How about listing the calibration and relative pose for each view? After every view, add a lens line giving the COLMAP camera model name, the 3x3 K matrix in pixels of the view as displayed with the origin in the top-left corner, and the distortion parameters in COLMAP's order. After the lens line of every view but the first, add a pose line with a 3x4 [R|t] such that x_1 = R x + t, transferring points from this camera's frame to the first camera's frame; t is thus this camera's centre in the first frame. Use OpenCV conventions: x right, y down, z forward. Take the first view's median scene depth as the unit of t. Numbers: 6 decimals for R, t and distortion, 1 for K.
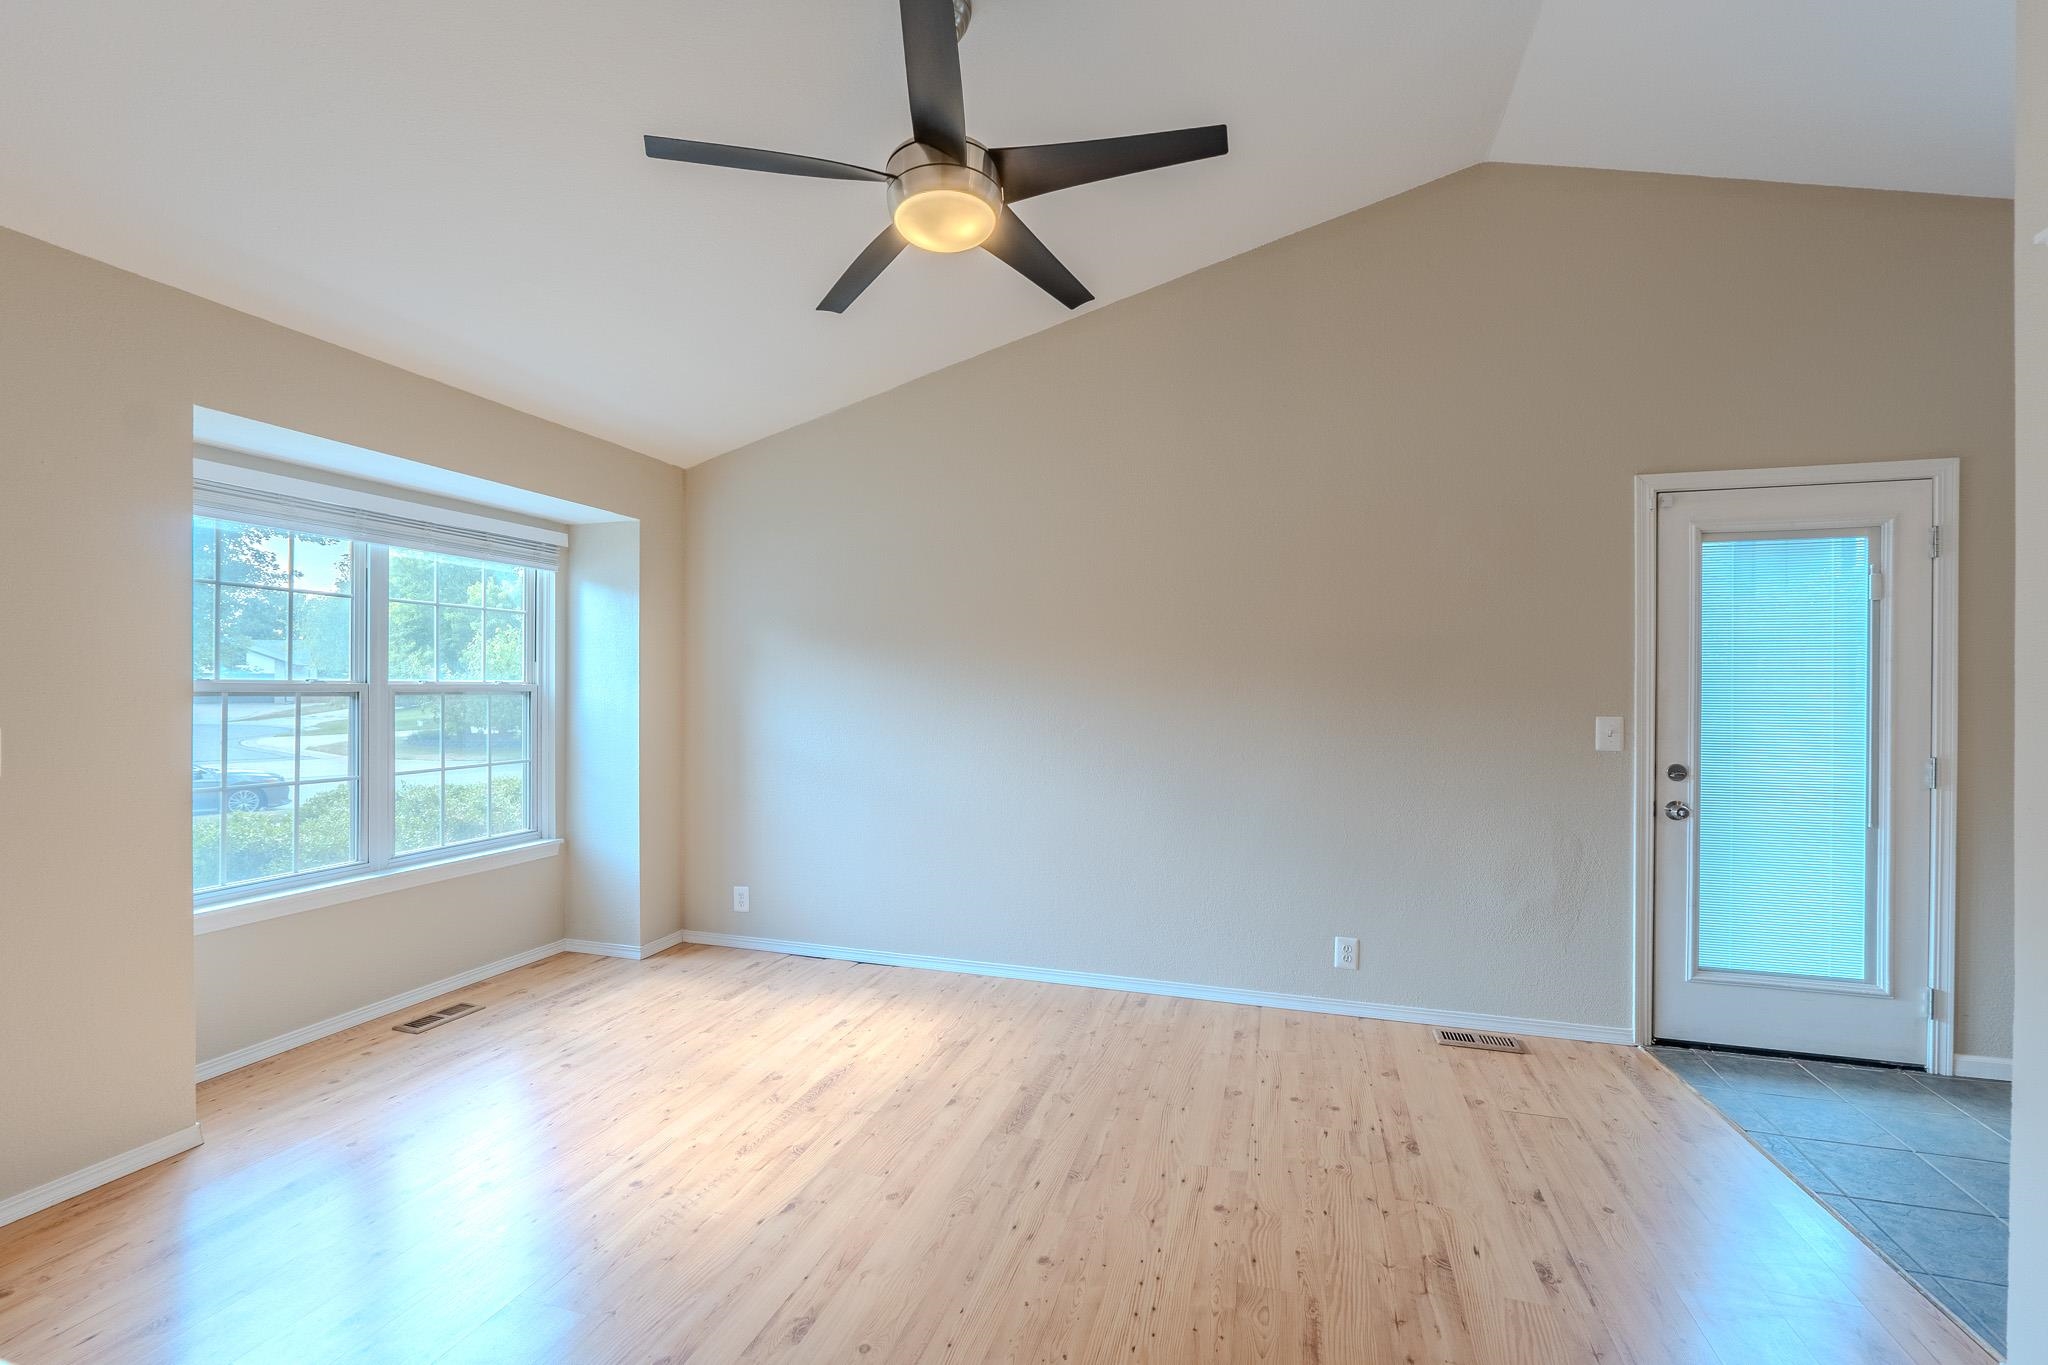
lens RADIAL K [[860.6, 0, 1016.8], [0, 860.6, 689.6], [0, 0, 1]] dist [-0.001249, -0.000085]
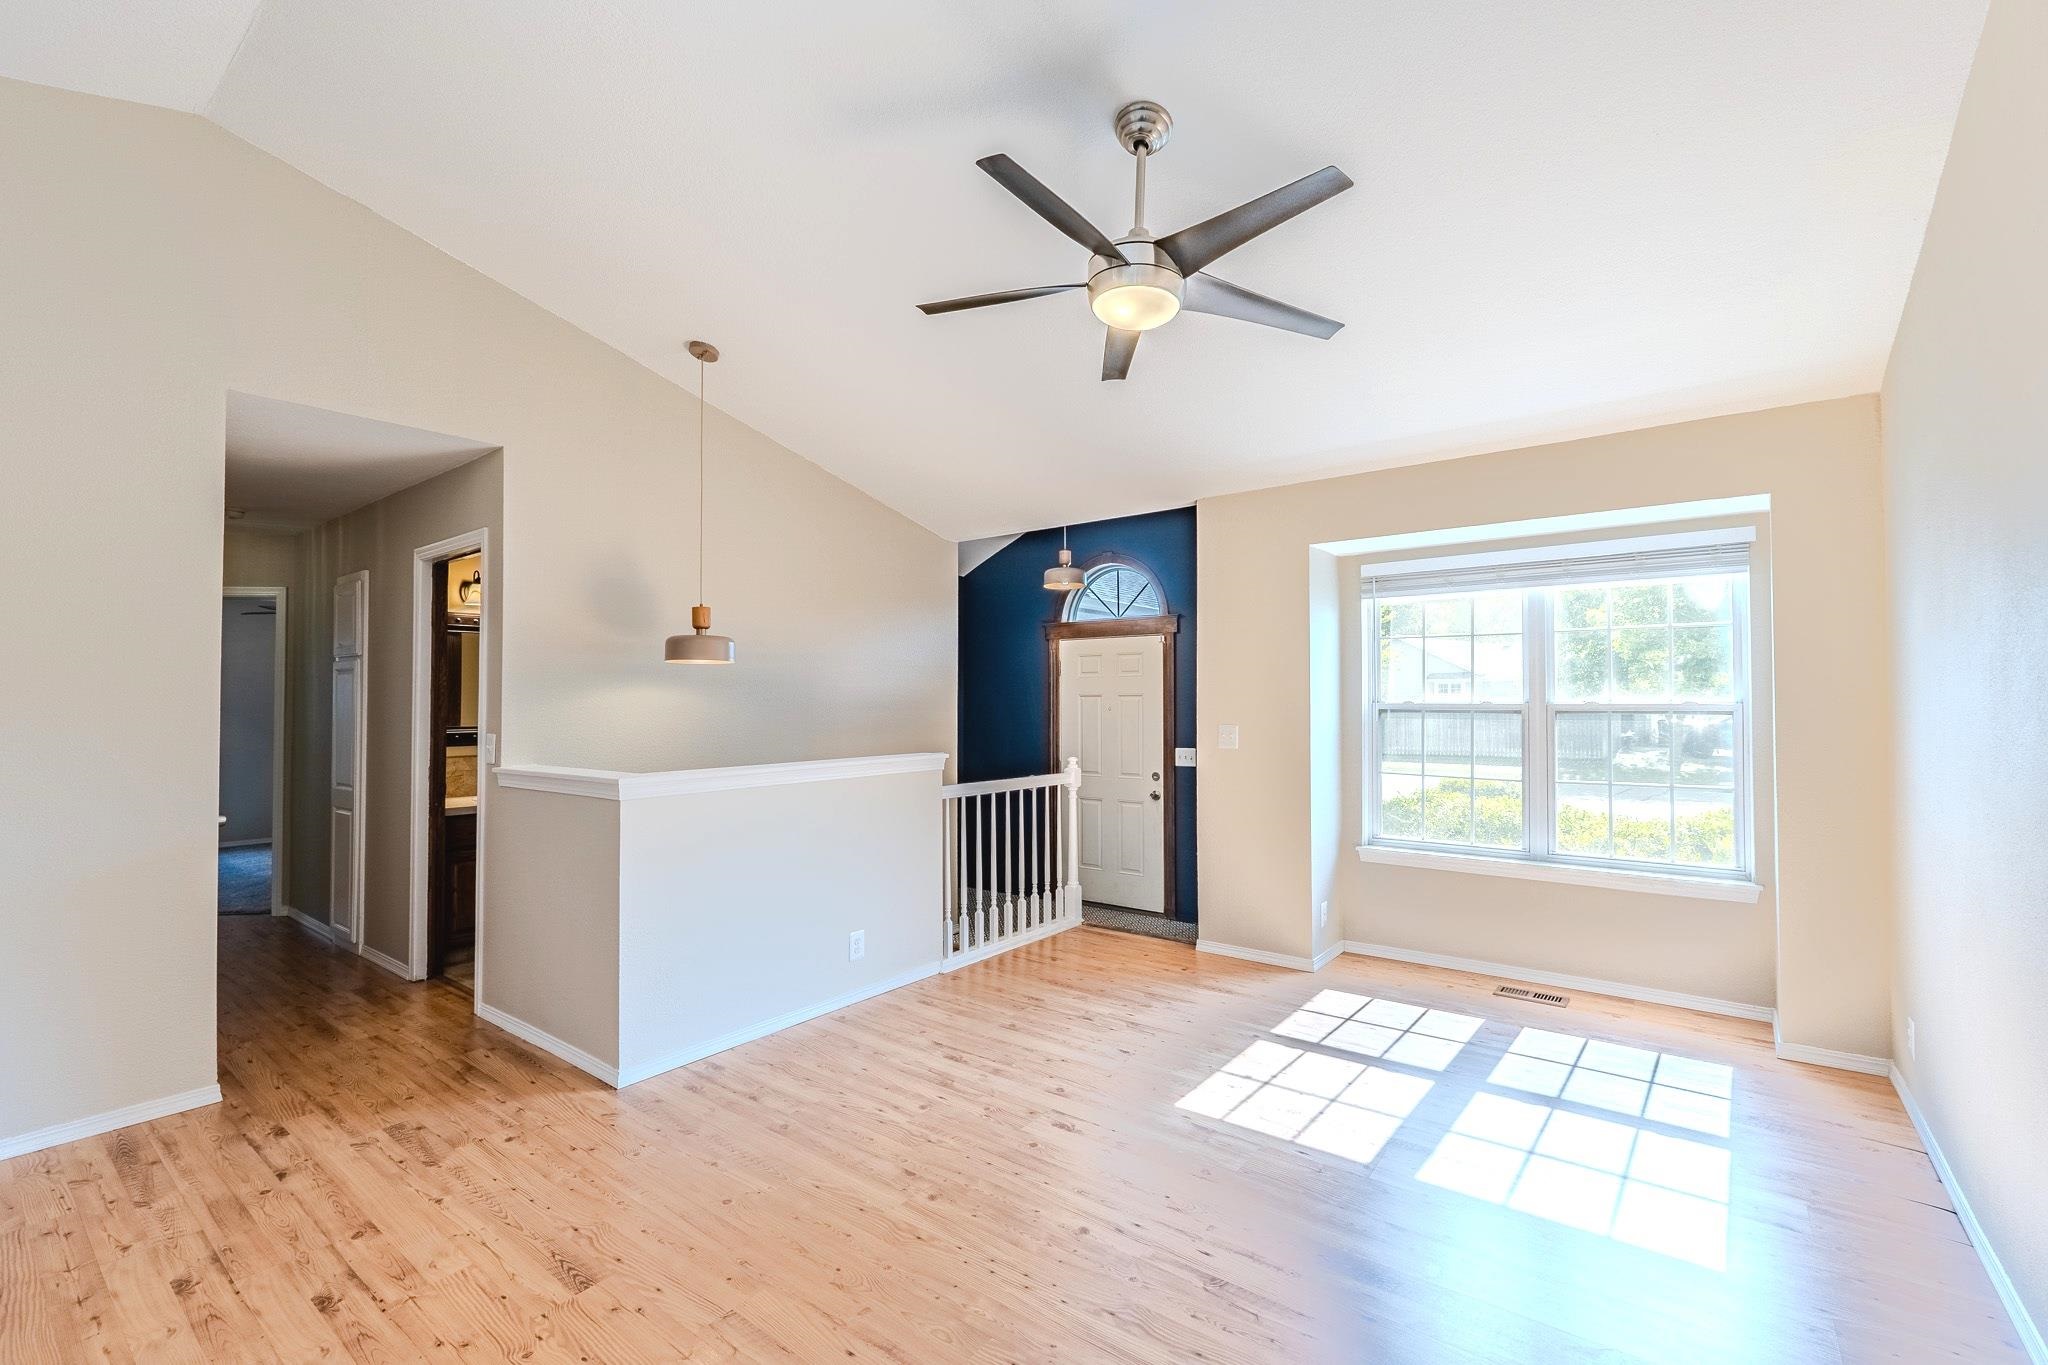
lens RADIAL K [[881.1, 0, 1039.6], [0, 881.1, 681.9], [0, 0, 1]] dist [-0.000849, -0.000387]
pose [[-0.333249, -0.027974, -0.942424, 1.002820], [-0.001434, 0.999574, -0.029164, -0.001946], [0.942838, -0.008367, -0.333147, 1.179917]]
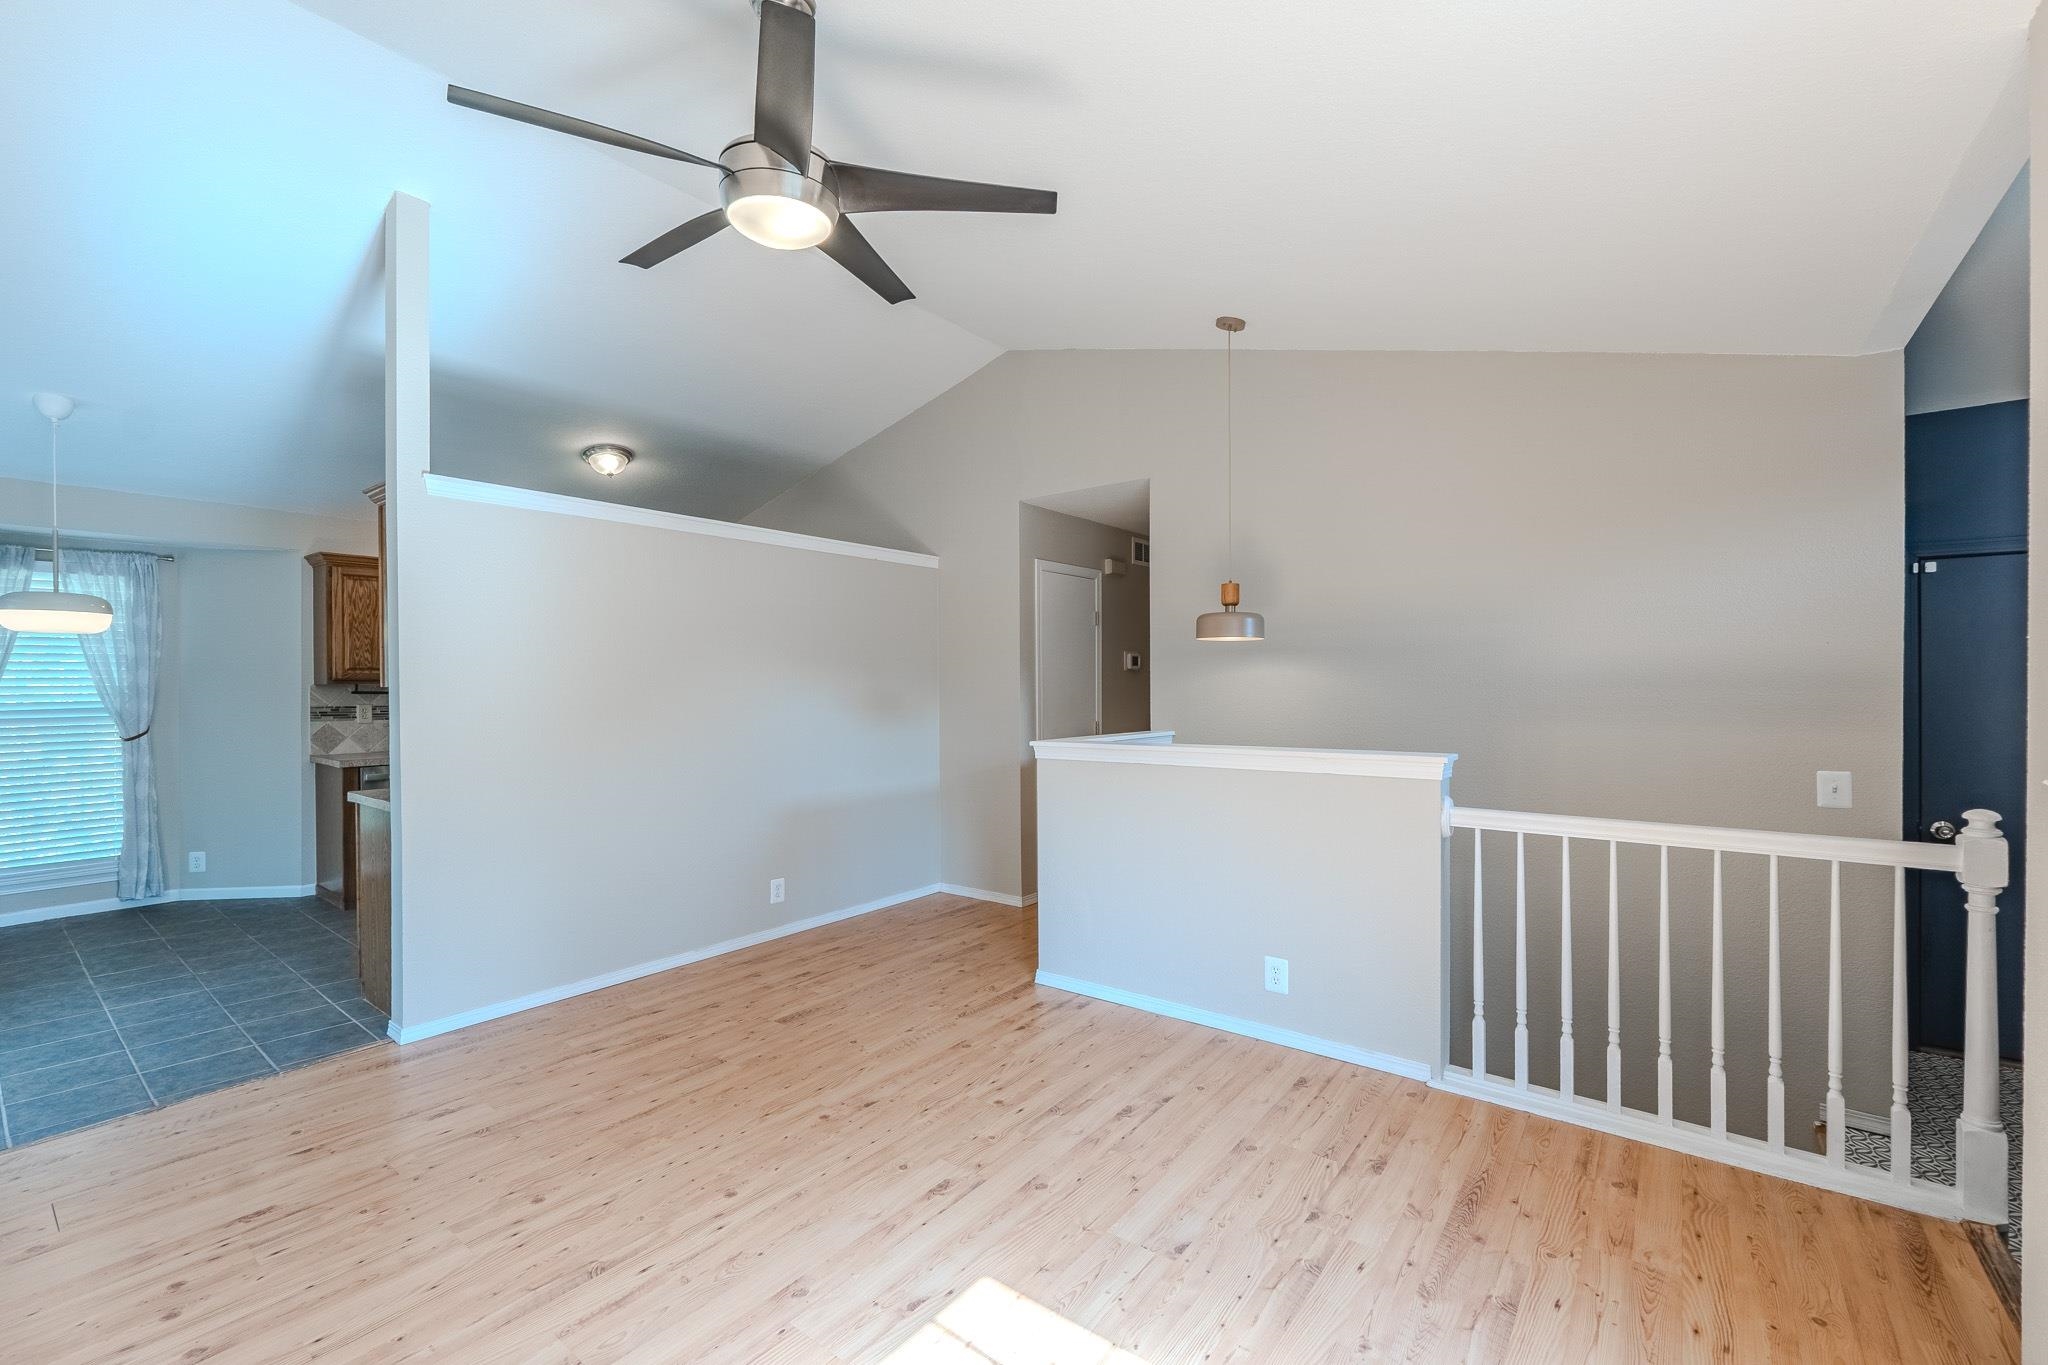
lens RADIAL K [[860.6, 0, 1016.8], [0, 860.6, 689.6], [0, 0, 1]] dist [-0.001249, -0.000085]
pose [[-0.936394, 0.000442, 0.350951, -0.641955], [0.005111, 0.999910, 0.012376, -0.014378], [-0.350914, 0.013382, -0.936312, 1.710207]]
